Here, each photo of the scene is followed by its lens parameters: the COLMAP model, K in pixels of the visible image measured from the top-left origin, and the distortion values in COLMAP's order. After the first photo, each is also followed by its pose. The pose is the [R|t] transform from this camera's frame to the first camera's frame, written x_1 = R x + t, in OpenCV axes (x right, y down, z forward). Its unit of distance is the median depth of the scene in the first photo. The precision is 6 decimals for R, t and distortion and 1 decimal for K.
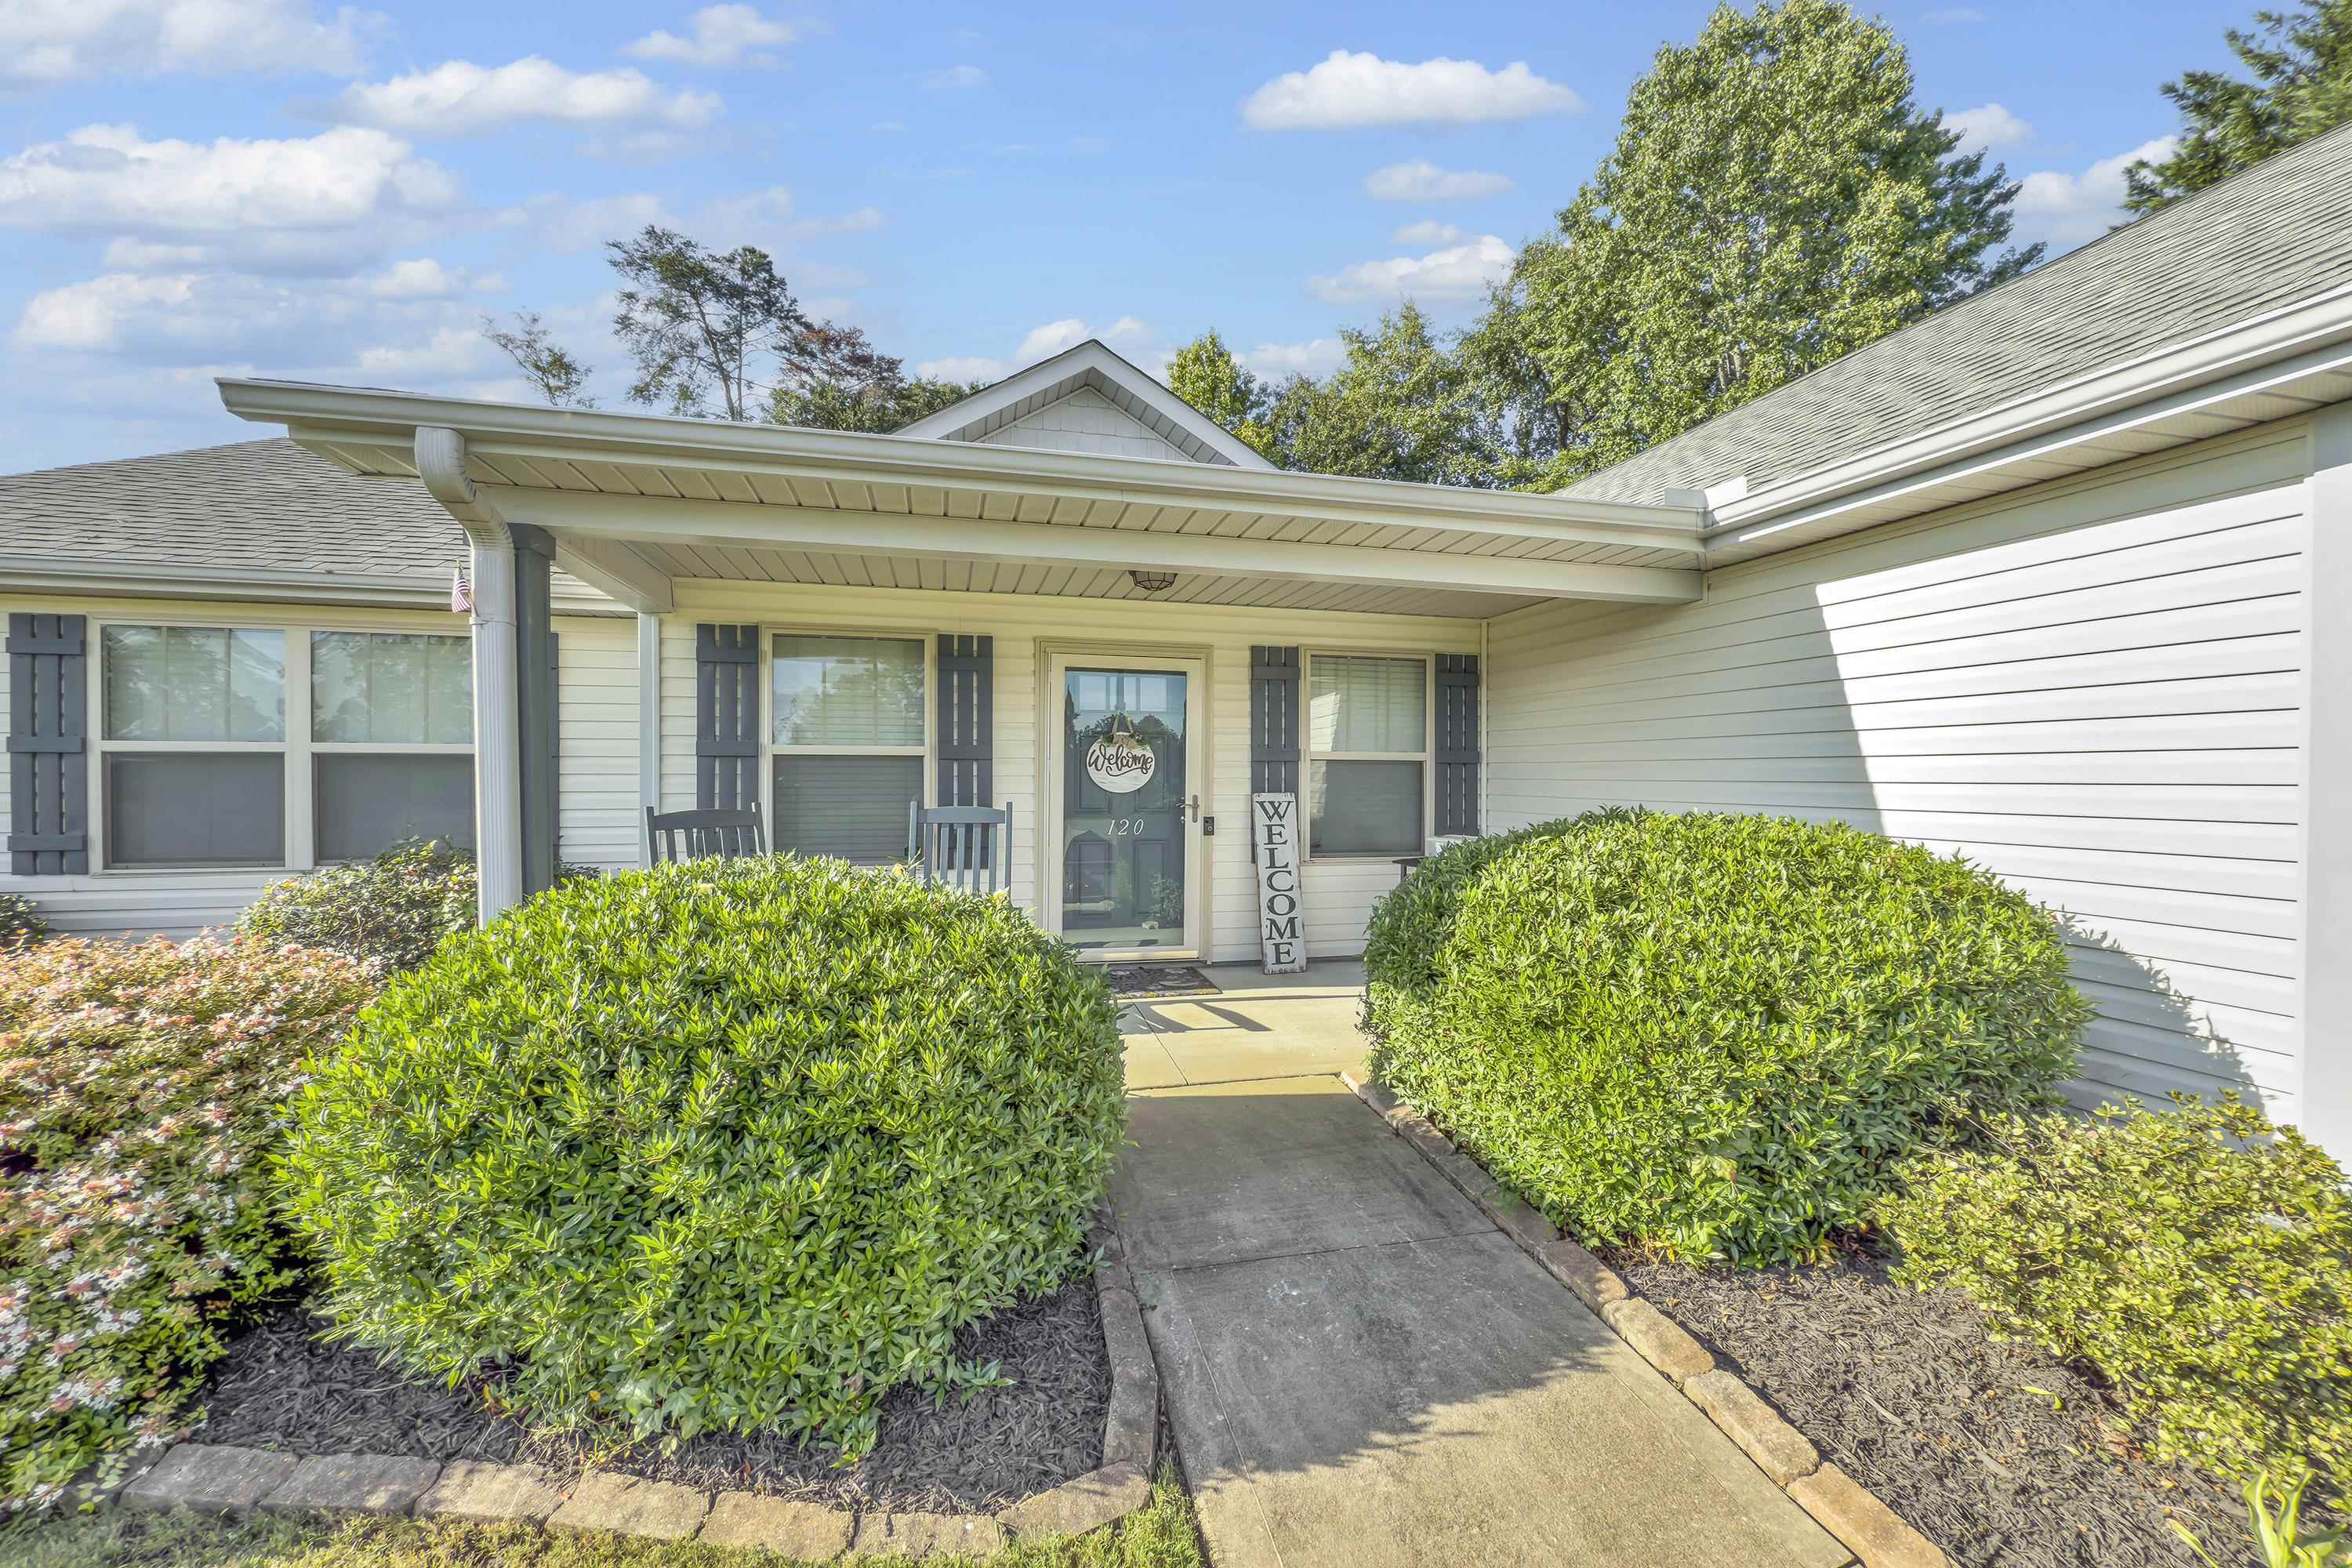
lens RADIAL K [[958.8, 0, 1179.2], [0, 958.8, 777.3], [0, 0, 1]] dist [-0.000499, 0.000164]
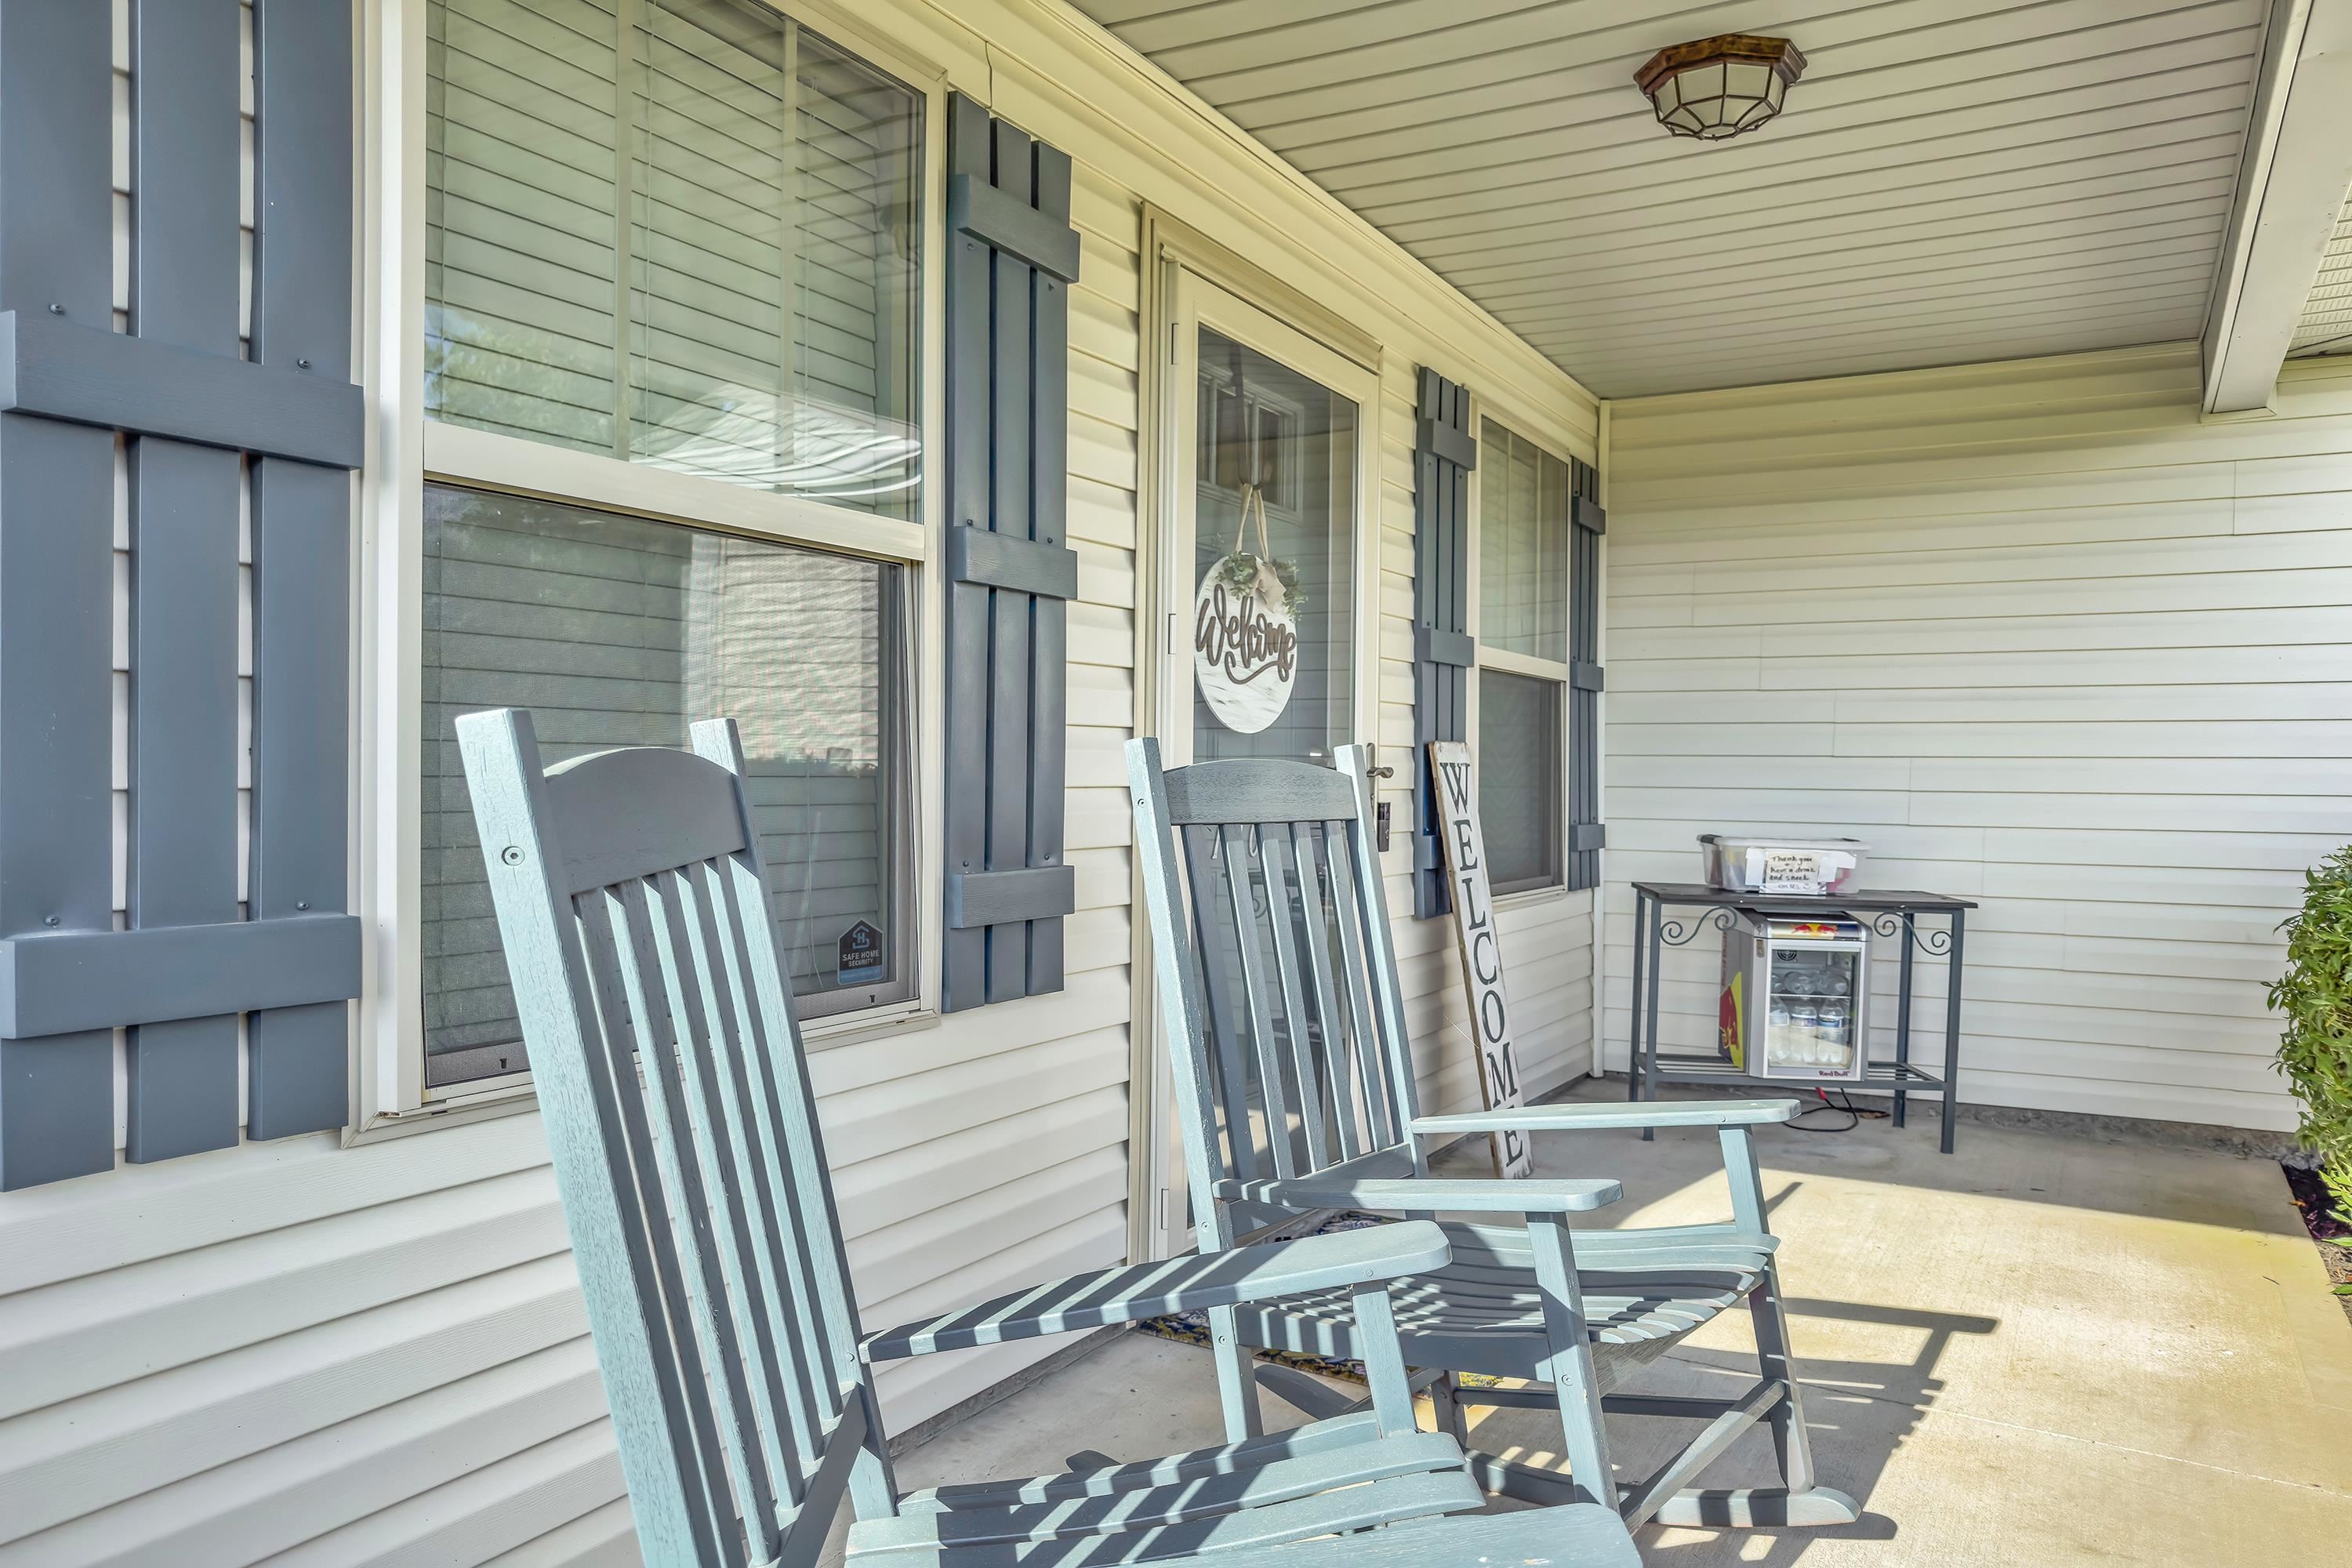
lens RADIAL K [[1685.1, 0, 1176.0], [0, 1685.1, 784.0], [0, 0, 1]] dist [-0.004382, -0.001331]
pose [[0.676928, -0.003735, 0.736039, -0.129296], [-0.000357, 0.999985, 0.005403, 0.007680], [-0.736049, -0.003920, 0.676917, 0.156386]]
